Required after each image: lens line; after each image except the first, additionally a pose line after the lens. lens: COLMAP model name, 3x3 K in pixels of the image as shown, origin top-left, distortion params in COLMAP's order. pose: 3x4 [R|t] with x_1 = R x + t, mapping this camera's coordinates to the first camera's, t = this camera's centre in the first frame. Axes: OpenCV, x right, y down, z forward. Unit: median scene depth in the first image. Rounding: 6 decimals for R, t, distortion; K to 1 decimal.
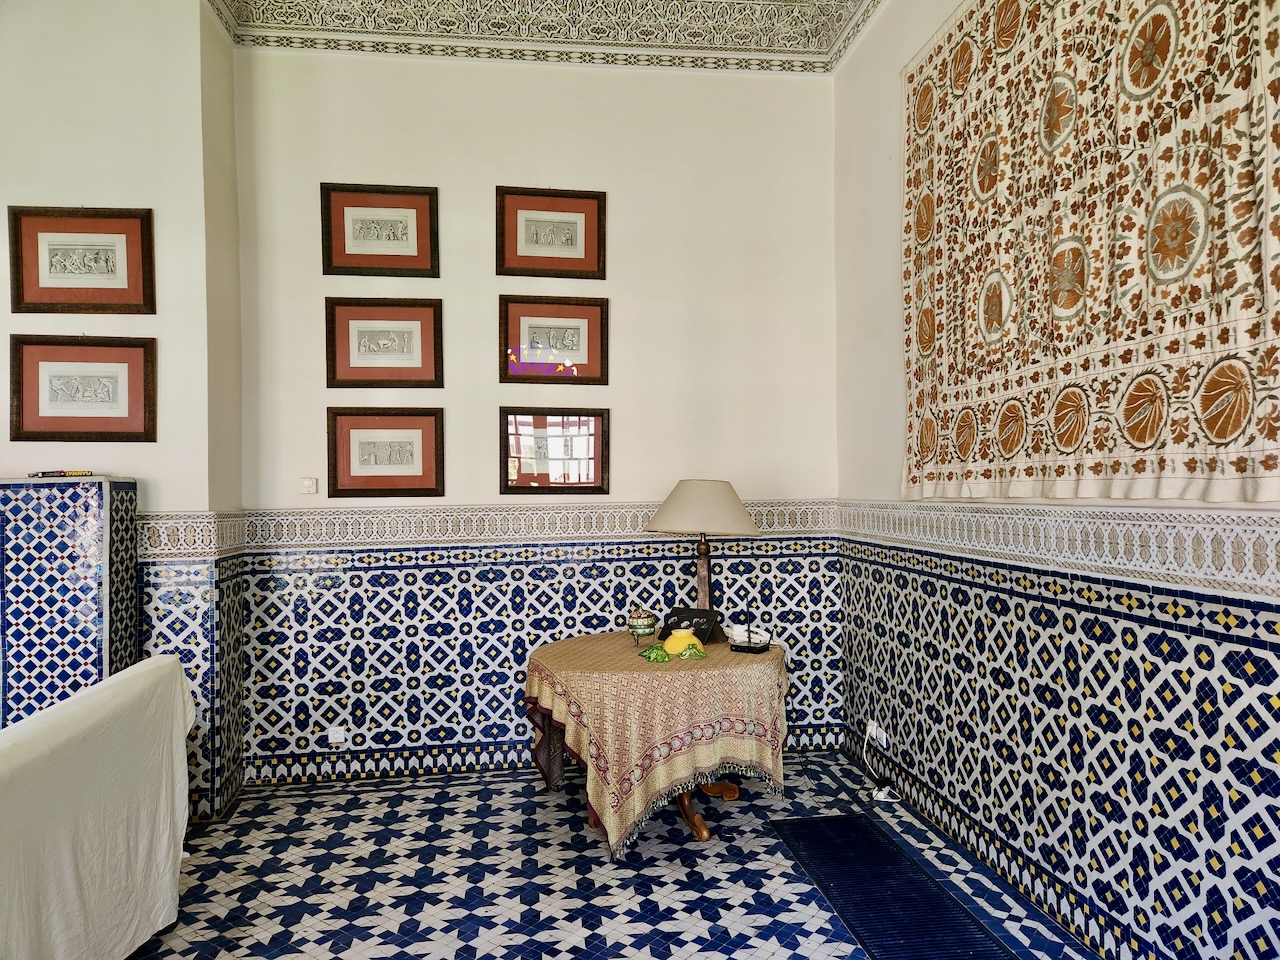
lens RADIAL K [[835.1, 0, 630.4], [0, 835.1, 476.1], [0, 0, 1]] dist [0.075426, -0.055693]
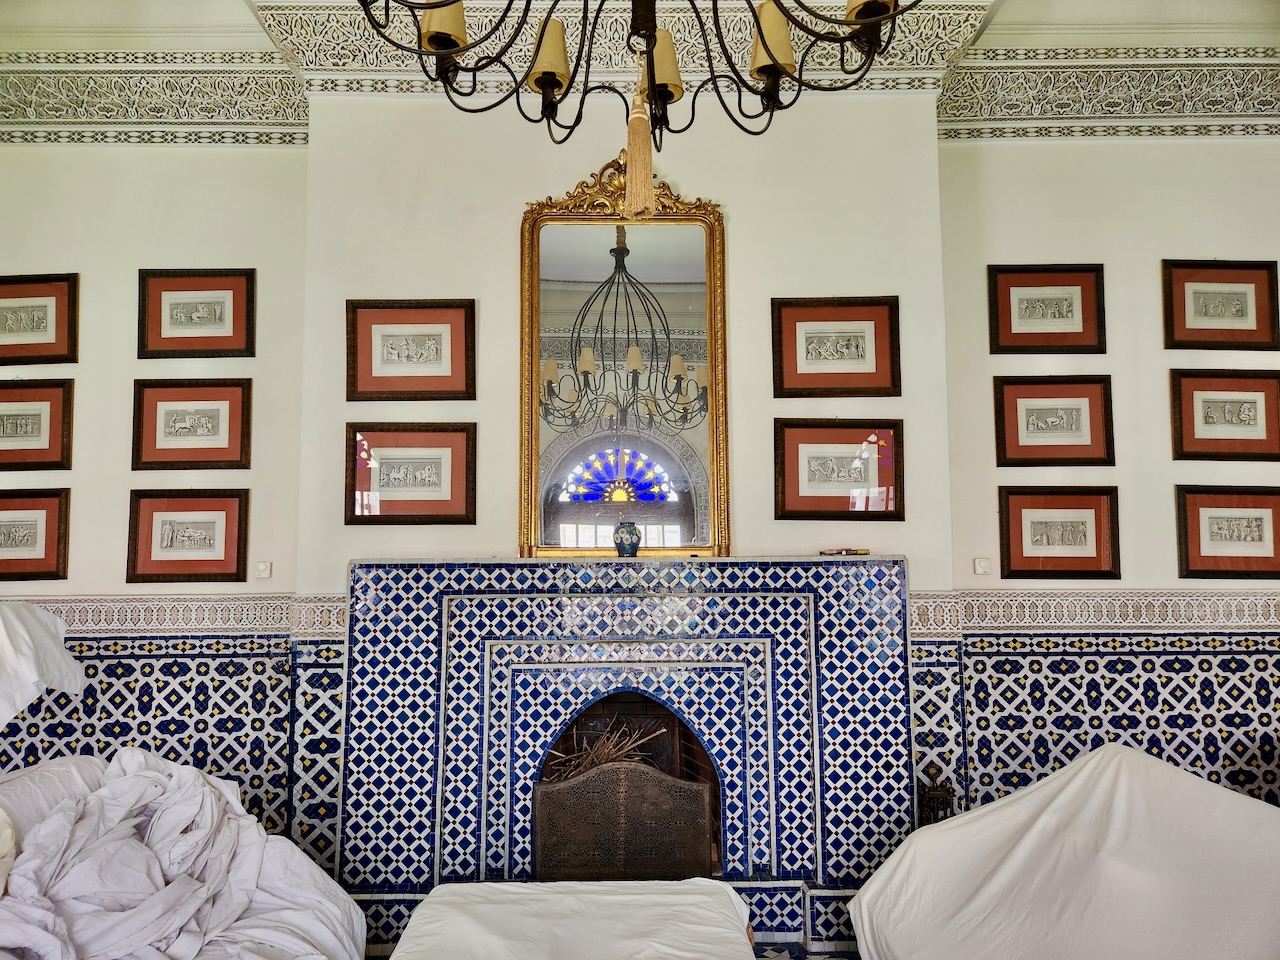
lens RADIAL K [[895.9, 0, 627.0], [0, 895.9, 484.1], [0, 0, 1]] dist [0.061989, -0.014658]
pose [[0.996467, -0.003840, -0.083894, -0.614045], [-0.003683, 0.995995, -0.089338, 0.009924], [0.083901, 0.089331, 0.992462, -0.072091]]
